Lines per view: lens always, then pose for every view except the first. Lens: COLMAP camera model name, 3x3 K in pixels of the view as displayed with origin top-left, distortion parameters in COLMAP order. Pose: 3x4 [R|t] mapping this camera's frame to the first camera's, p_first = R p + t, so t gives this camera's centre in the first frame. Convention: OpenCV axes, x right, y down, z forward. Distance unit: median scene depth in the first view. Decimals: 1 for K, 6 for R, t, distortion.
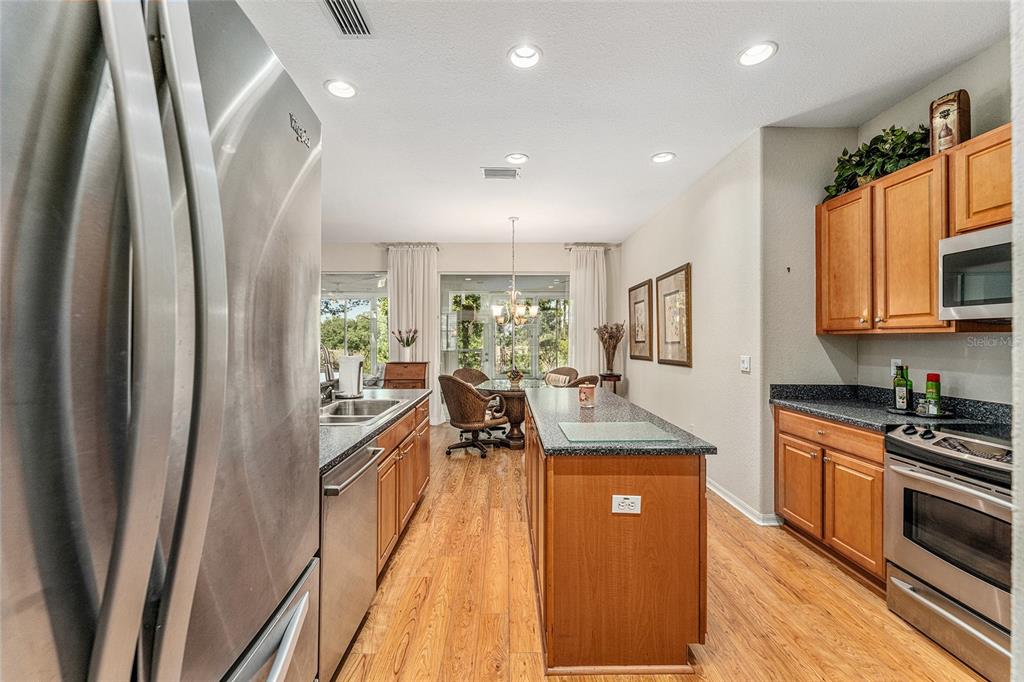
lens RADIAL K [[407.2, 0, 509.8], [0, 407.2, 337.8], [0, 0, 1]] dist [-0.002147, -0.000606]
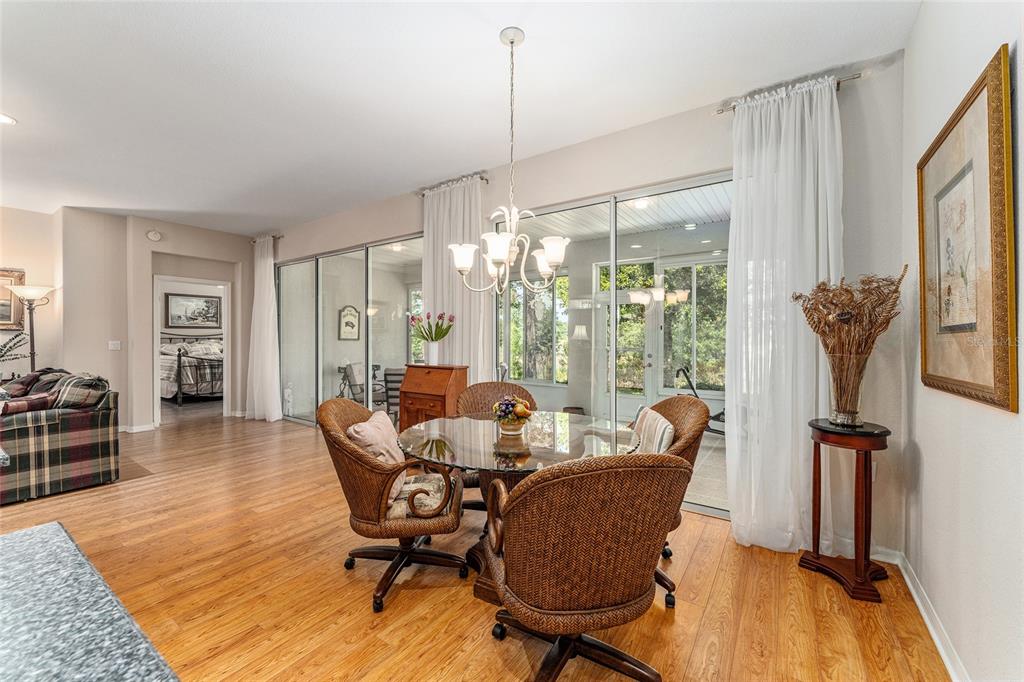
lens RADIAL K [[407.2, 0, 512.2], [0, 407.2, 338.6], [0, 0, 1]] dist [-0.002147, -0.000606]
pose [[0.821717, 0.003314, -0.569887, 0.218699], [0.000577, 0.999978, 0.006648, 0.014237], [0.569896, -0.005792, 0.821696, 0.576520]]
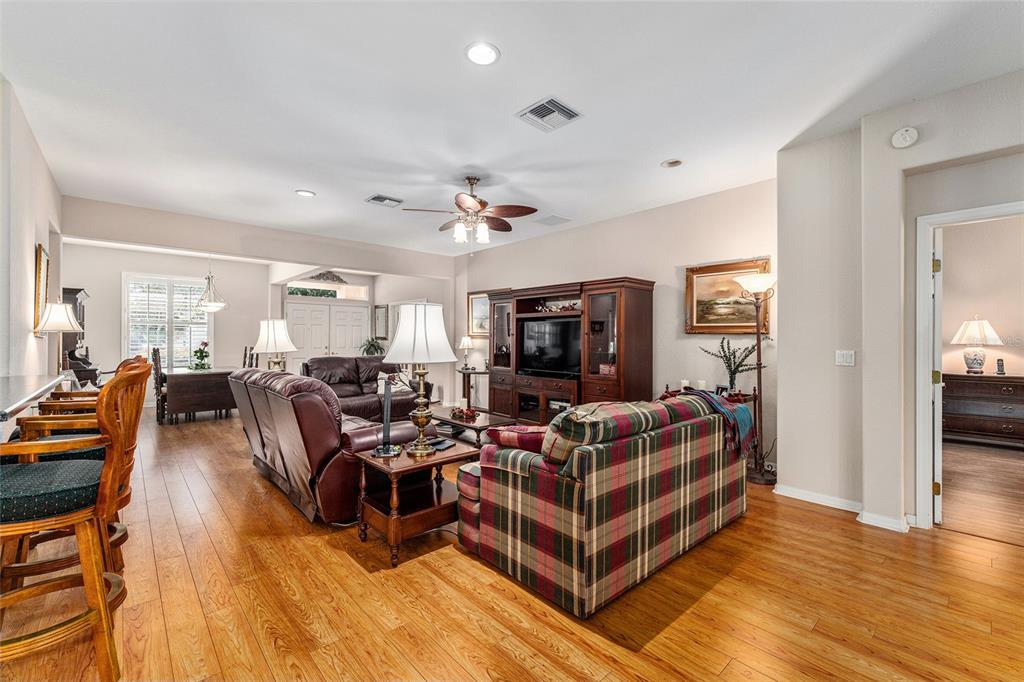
lens RADIAL K [[430.4, 0, 508.9], [0, 430.4, 338.6], [0, 0, 1]] dist [-0.002445, 0.000093]
pose [[-0.748430, -0.003863, -0.663203, -0.339195], [-0.001021, 0.999989, -0.004673, 0.013085], [0.663214, -0.002820, -0.748425, 0.945308]]
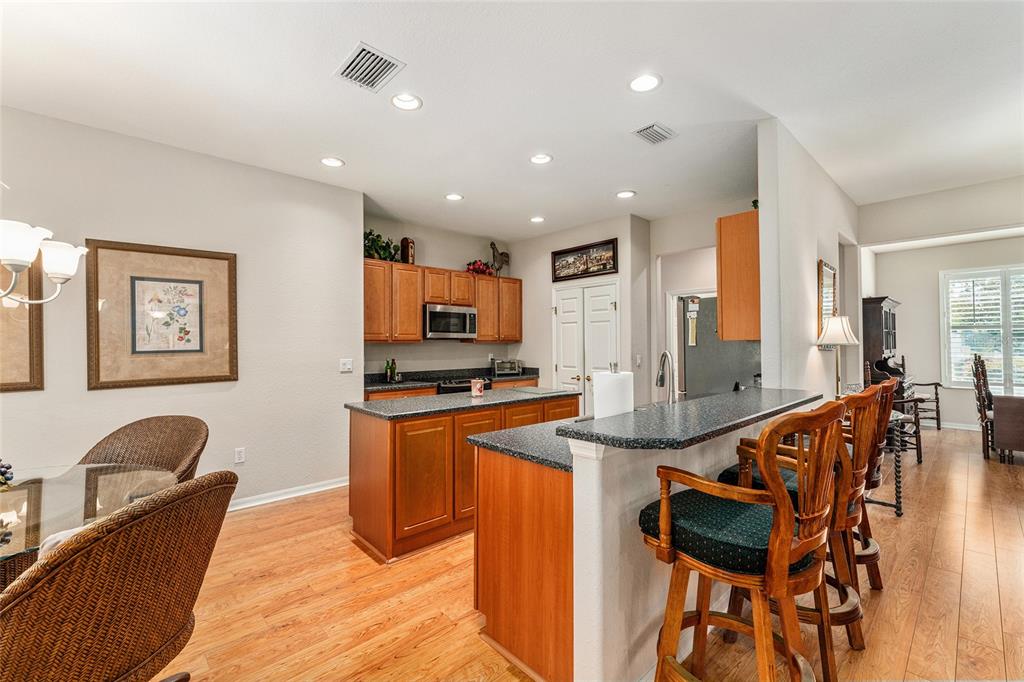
lens RADIAL K [[430.4, 0, 511.1], [0, 430.4, 337.8], [0, 0, 1]] dist [-0.002445, 0.000093]
pose [[-0.673901, 0.014889, 0.738672, -0.399026], [0.002054, 0.999831, -0.018280, 0.001845], [-0.738819, -0.010802, -0.673817, 0.809867]]
